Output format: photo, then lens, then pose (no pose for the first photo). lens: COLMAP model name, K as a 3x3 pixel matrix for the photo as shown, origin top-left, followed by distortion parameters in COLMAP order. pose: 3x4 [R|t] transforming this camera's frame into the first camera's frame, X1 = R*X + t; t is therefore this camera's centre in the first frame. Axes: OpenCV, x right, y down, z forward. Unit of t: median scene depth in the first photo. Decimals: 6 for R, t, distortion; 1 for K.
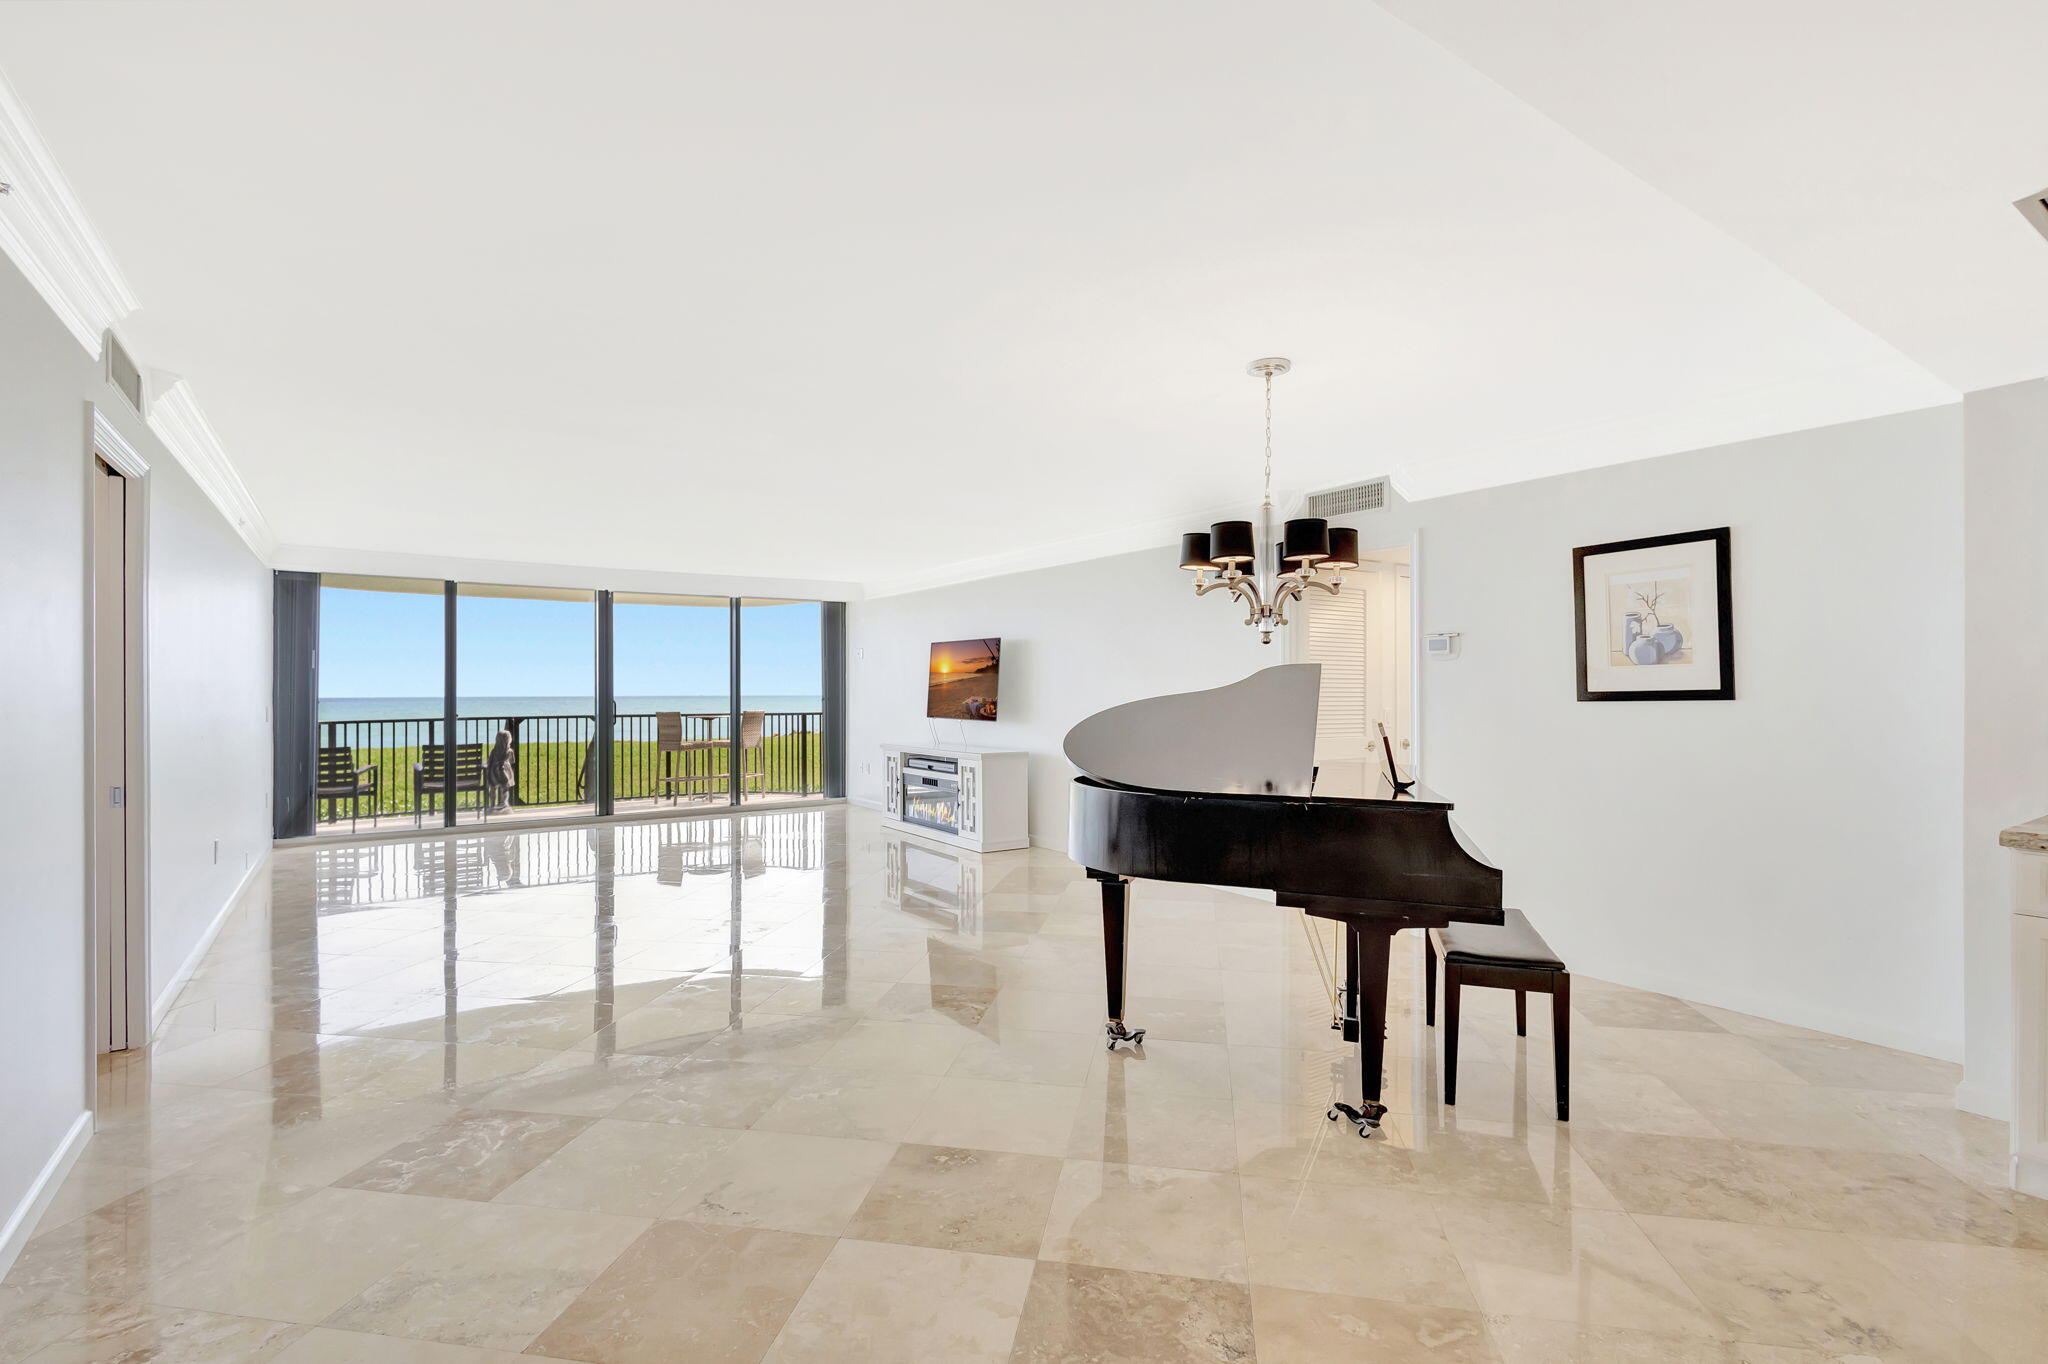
lens RADIAL K [[970.0, 0, 1025.5], [0, 970.0, 694.5], [0, 0, 1]] dist [0.019799, -0.000032]
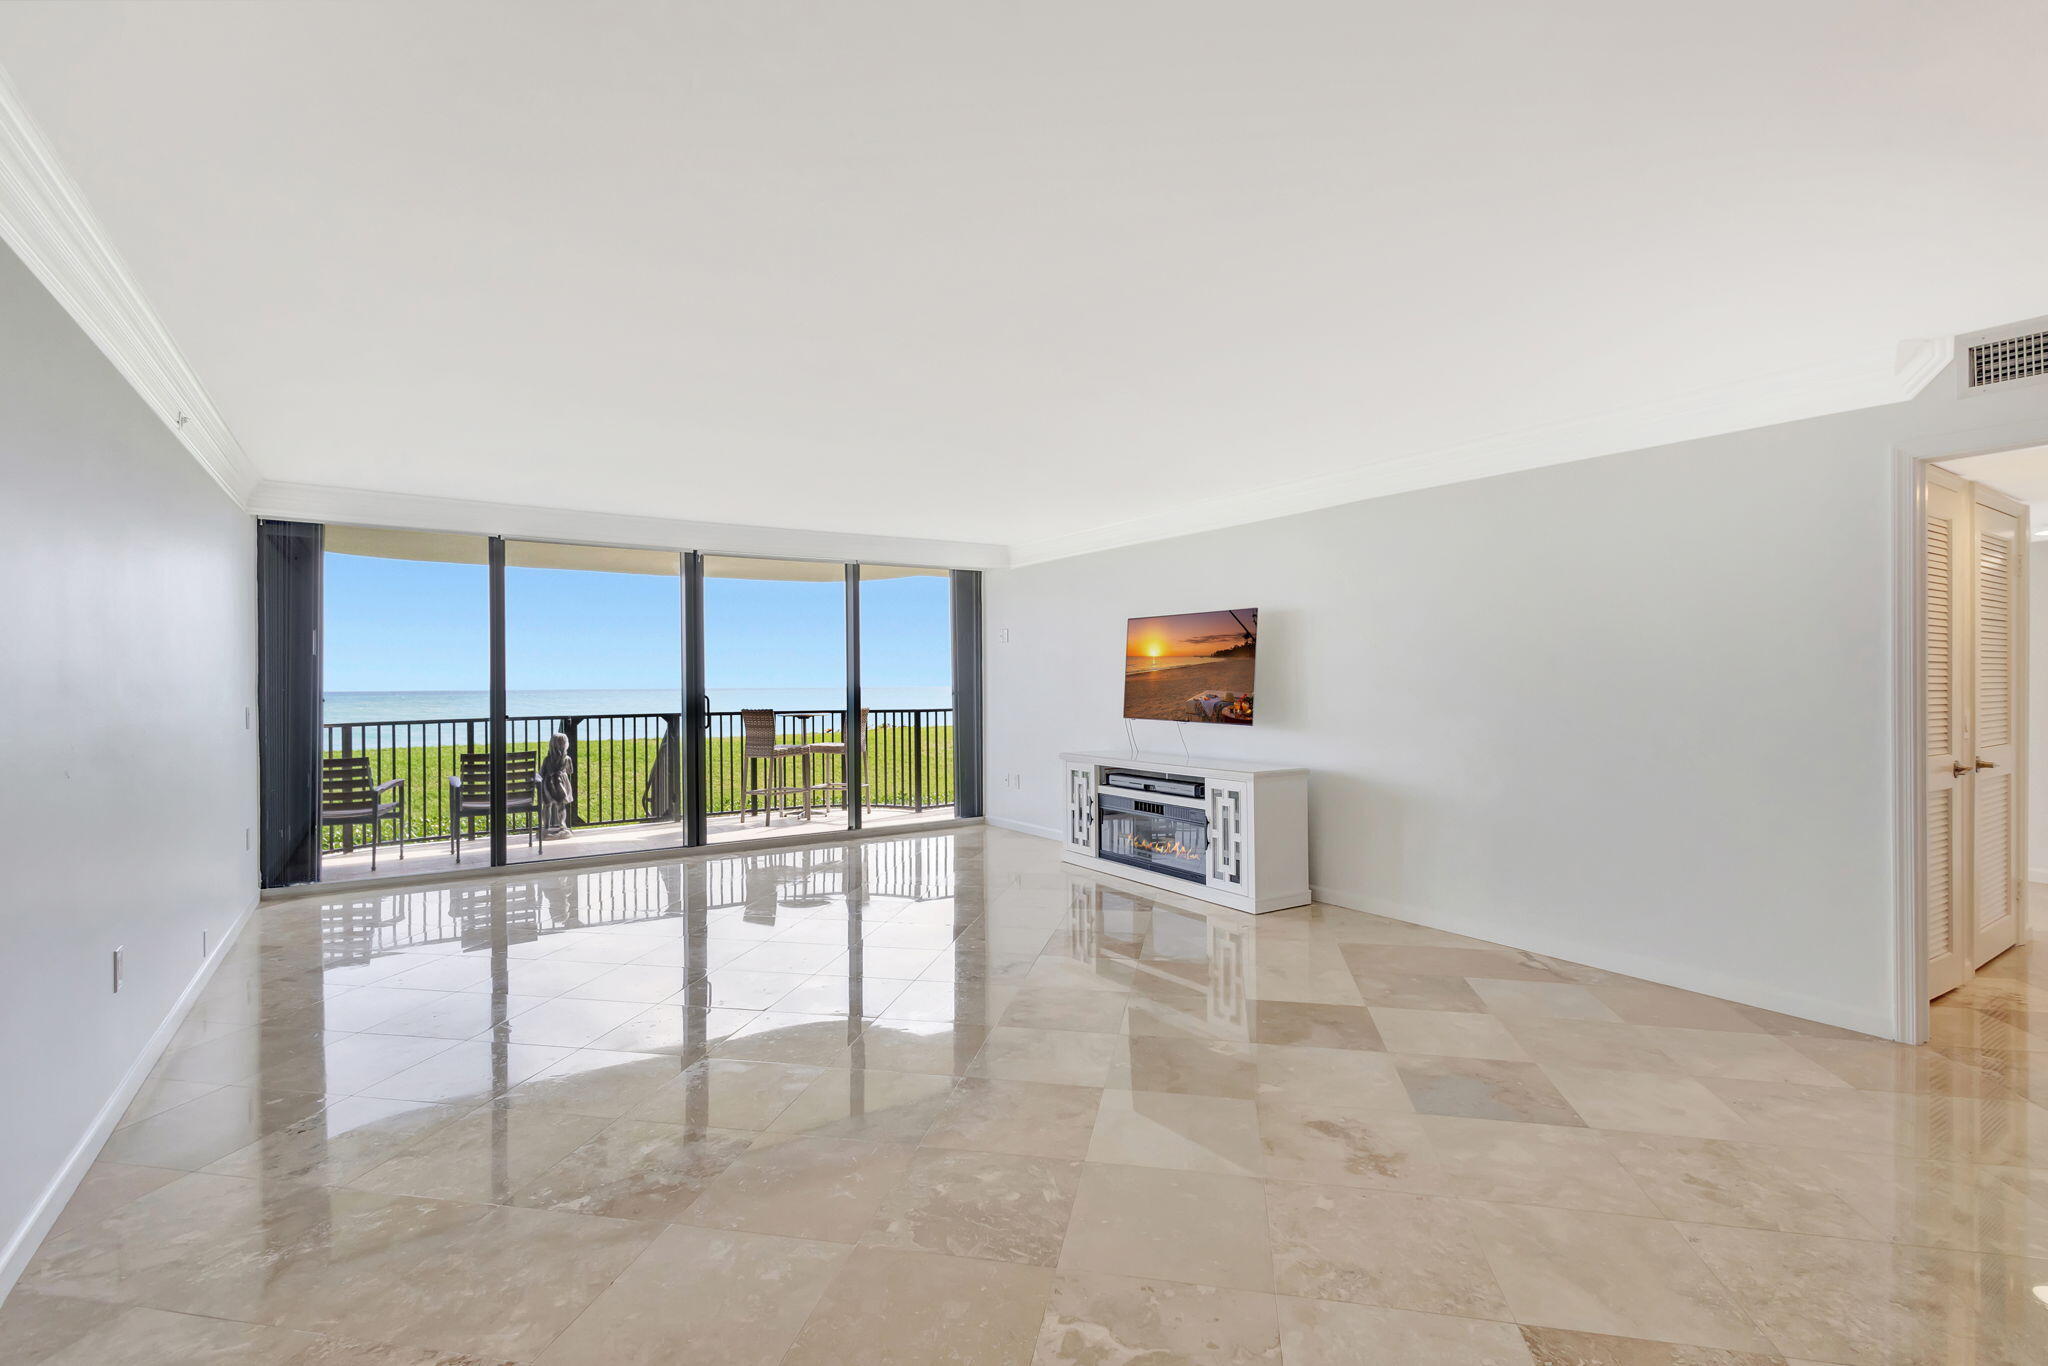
lens RADIAL K [[970.0, 0, 1024.8], [0, 970.0, 686.5], [0, 0, 1]] dist [0.019799, -0.000032]
pose [[0.999770, -0.004866, -0.020892, -0.151341], [0.004964, 0.999977, 0.004625, -0.003754], [0.020869, -0.004728, 0.999771, 0.232589]]
